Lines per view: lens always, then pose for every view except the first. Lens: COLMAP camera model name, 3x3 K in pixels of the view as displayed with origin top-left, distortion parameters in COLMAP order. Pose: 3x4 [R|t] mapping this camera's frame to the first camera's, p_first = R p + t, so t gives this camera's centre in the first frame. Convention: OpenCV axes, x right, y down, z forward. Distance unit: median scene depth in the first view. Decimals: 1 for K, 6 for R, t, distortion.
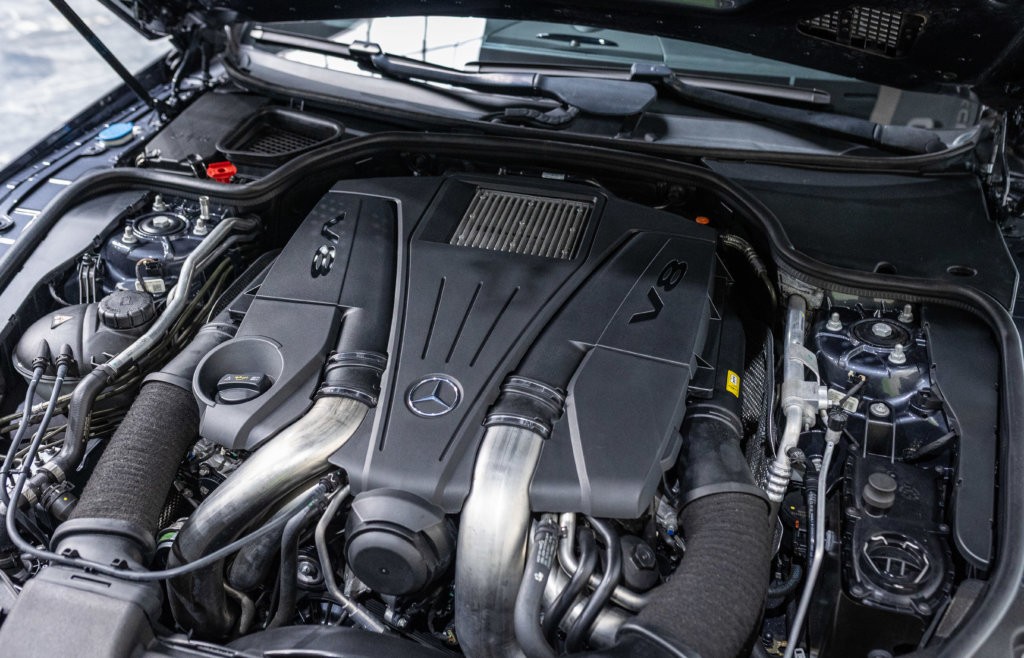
lens RADIAL K [[986.5, 0, 512.0], [0, 986.5, 329.0], [0, 0, 1]] dist [-0.004656, -0.002654]
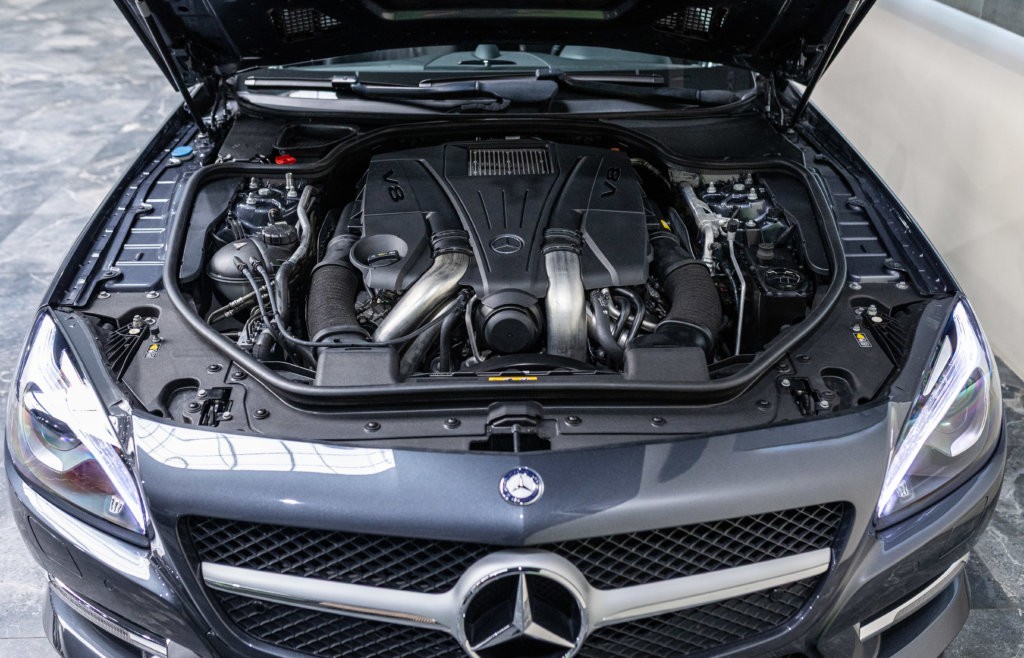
lens RADIAL K [[986.5, 0, 512.0], [0, 986.5, 329.0], [0, 0, 1]] dist [-0.004656, -0.002654]
pose [[0.960196, -0.148641, 0.236495, -0.400262], [0.171459, 0.982025, -0.078925, 0.281026], [-0.220512, 0.116333, 0.968422, -0.484997]]
